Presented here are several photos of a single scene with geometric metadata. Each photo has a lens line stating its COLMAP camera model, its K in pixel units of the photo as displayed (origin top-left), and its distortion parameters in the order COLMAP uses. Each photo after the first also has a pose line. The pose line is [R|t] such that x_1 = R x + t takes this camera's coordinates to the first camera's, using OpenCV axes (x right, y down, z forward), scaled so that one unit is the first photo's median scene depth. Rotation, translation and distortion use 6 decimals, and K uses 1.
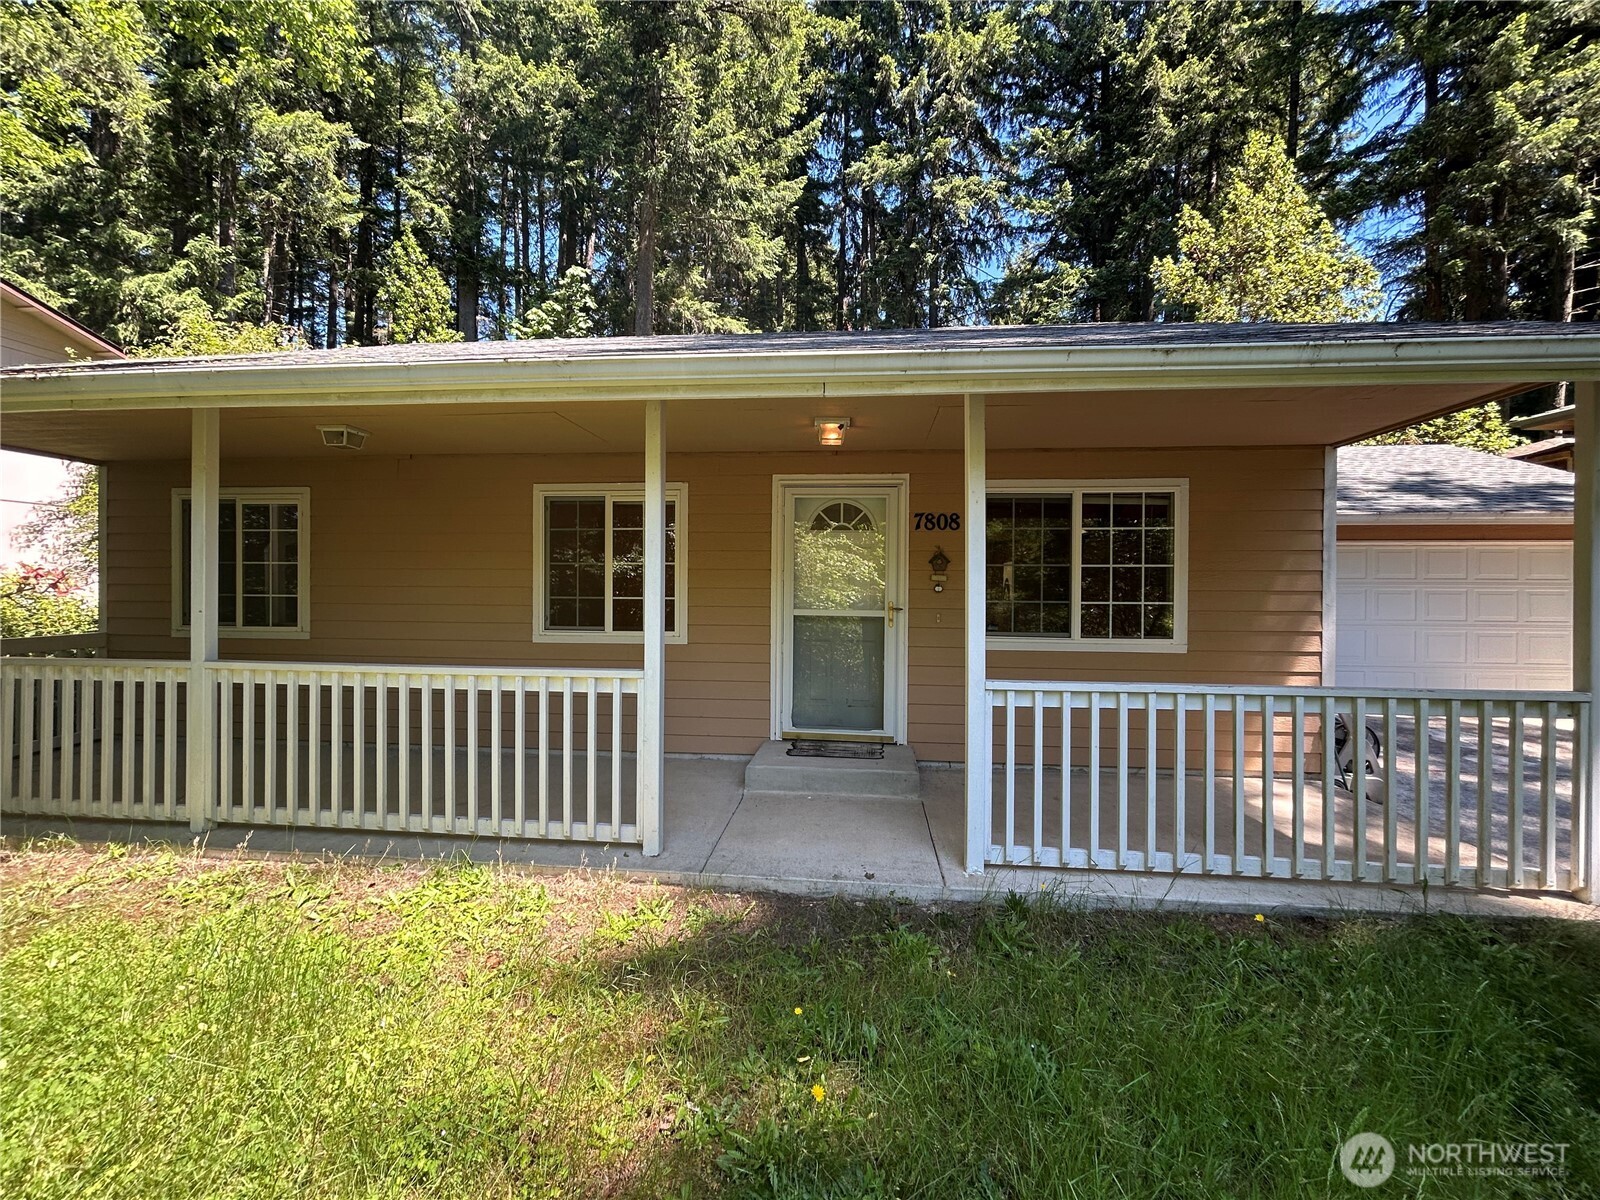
lens RADIAL K [[648.2, 0, 799.2], [0, 648.2, 595.8], [0, 0, 1]] dist [0.003339, -0.000360]
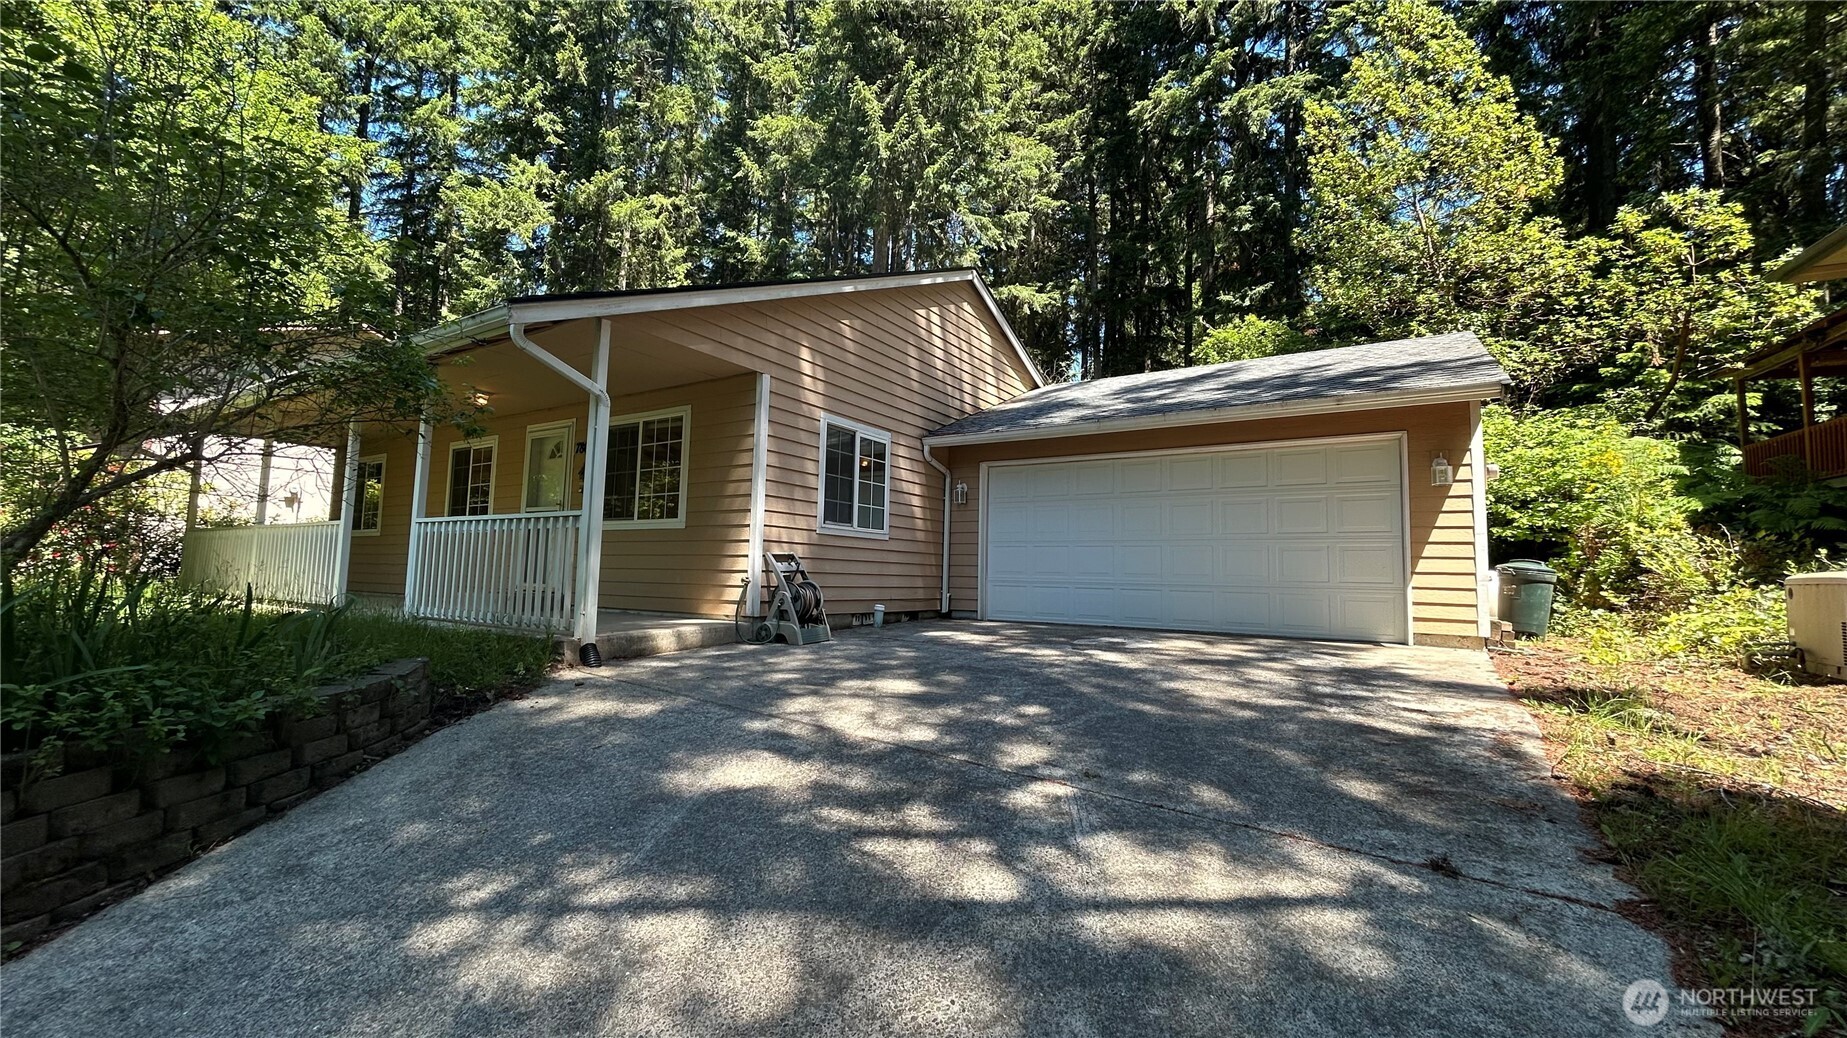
lens RADIAL K [[746.1, 0, 926.0], [0, 746.1, 518.1], [0, 0, 1]] dist [-0.002489, 0.000465]
pose [[0.885799, -0.022685, -0.463515, 1.097858], [-0.023000, 0.995431, -0.092671, 0.124739], [0.463499, 0.092749, 0.881230, -0.110051]]
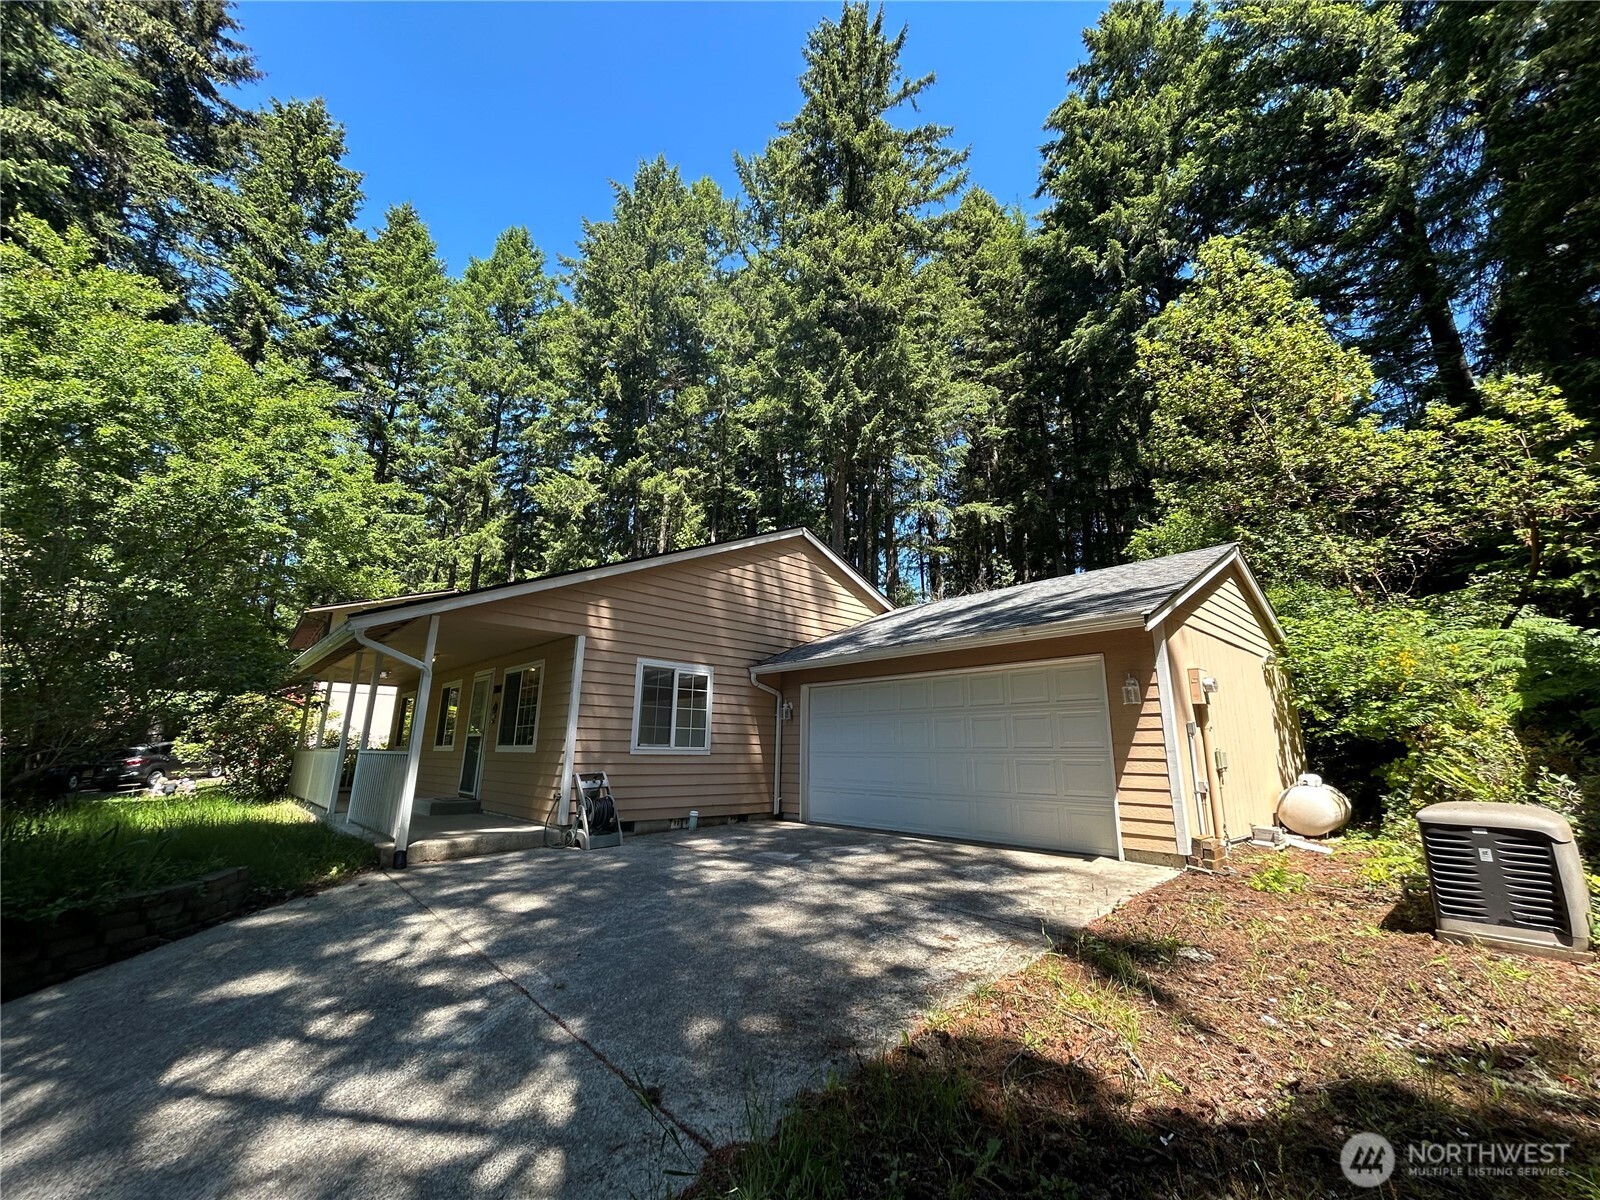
lens RADIAL K [[648.2, 0, 801.9], [0, 648.2, 598.6], [0, 0, 1]] dist [0.003339, -0.000360]
pose [[0.743661, -0.154791, -0.650390, 1.472942], [-0.012447, 0.969454, -0.244958, 0.066992], [0.668441, 0.190261, 0.719019, 0.049170]]
